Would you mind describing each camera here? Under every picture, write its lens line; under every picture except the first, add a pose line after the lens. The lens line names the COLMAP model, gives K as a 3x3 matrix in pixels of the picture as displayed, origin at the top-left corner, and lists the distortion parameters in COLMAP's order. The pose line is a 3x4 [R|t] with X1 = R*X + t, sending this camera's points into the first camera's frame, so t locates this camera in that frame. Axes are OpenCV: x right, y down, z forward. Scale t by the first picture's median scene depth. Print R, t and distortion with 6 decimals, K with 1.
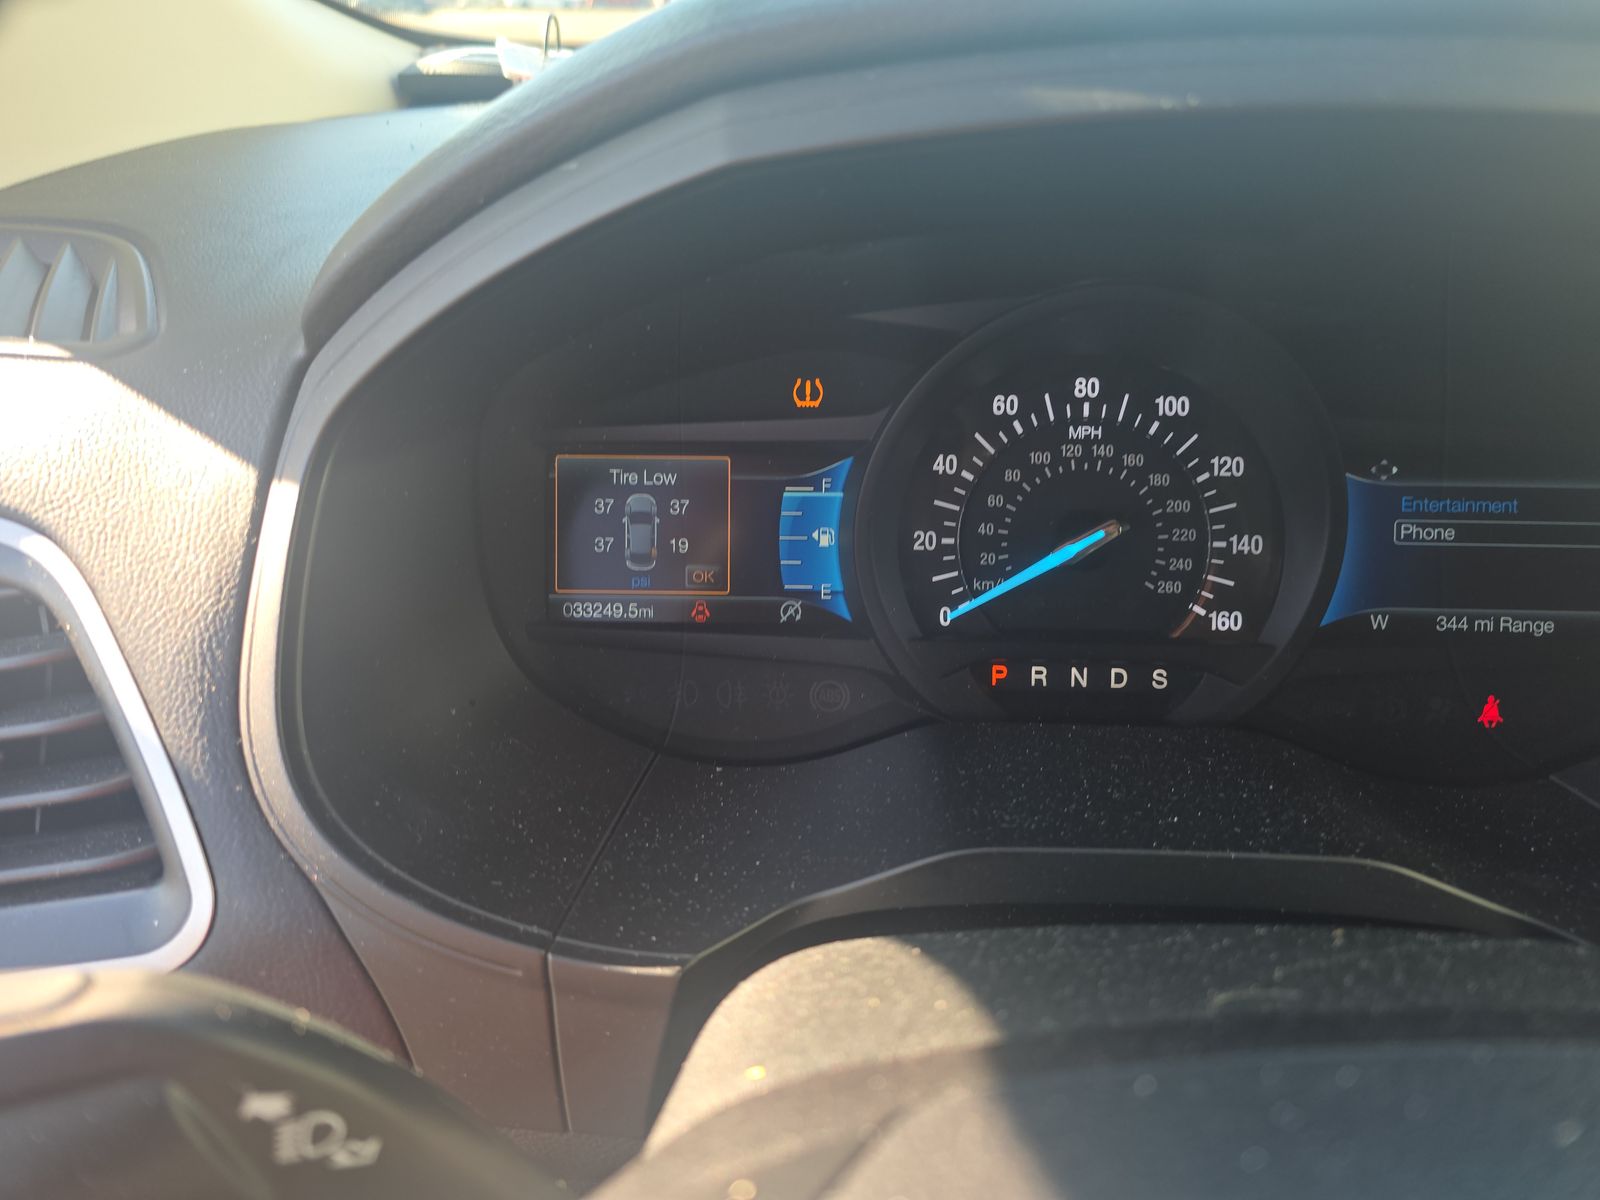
lens RADIAL K [[1068.3, 0, 782.5], [0, 1068.3, 594.7], [0, 0, 1]] dist [0.009329, -0.027163]
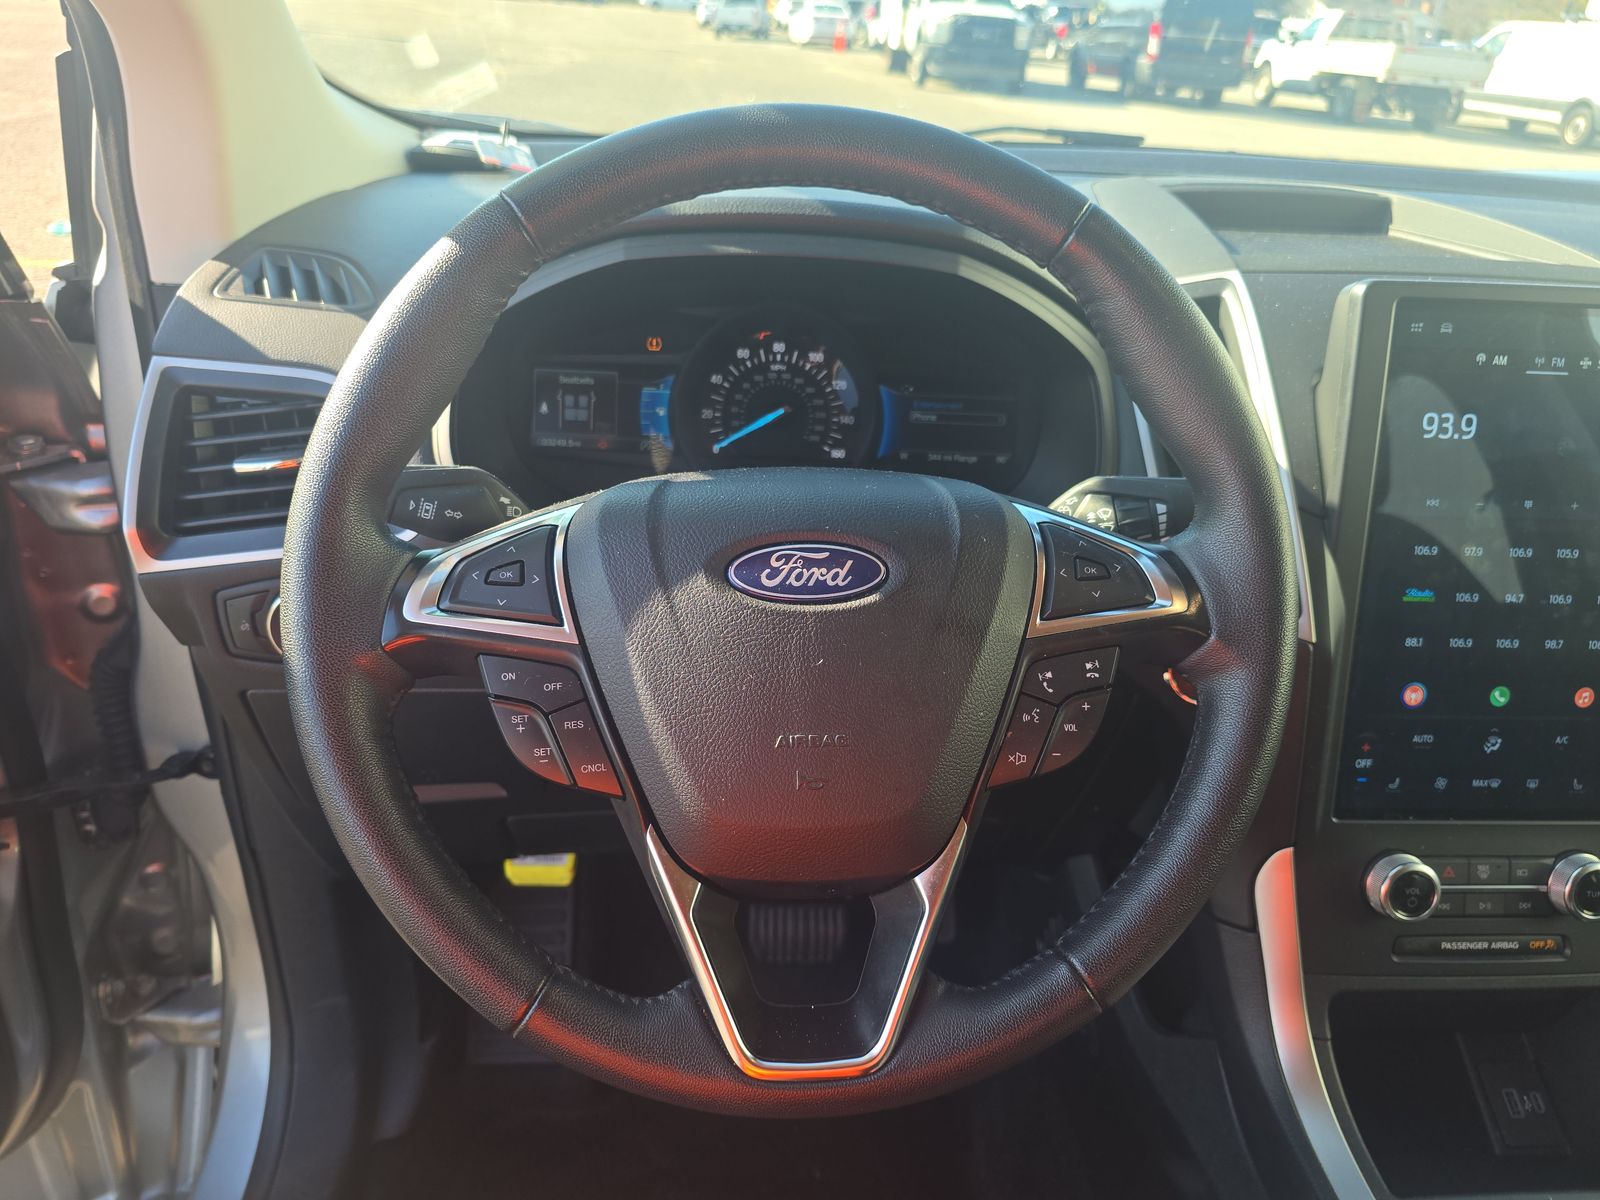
lens RADIAL K [[1068.3, 0, 791.9], [0, 1068.3, 599.9], [0, 0, 1]] dist [0.009329, -0.027163]
pose [[0.991323, 0.015245, 0.130558, 0.025510], [-0.016175, 0.999851, 0.006063, 0.322619], [-0.130446, -0.008122, 0.991422, -1.235283]]
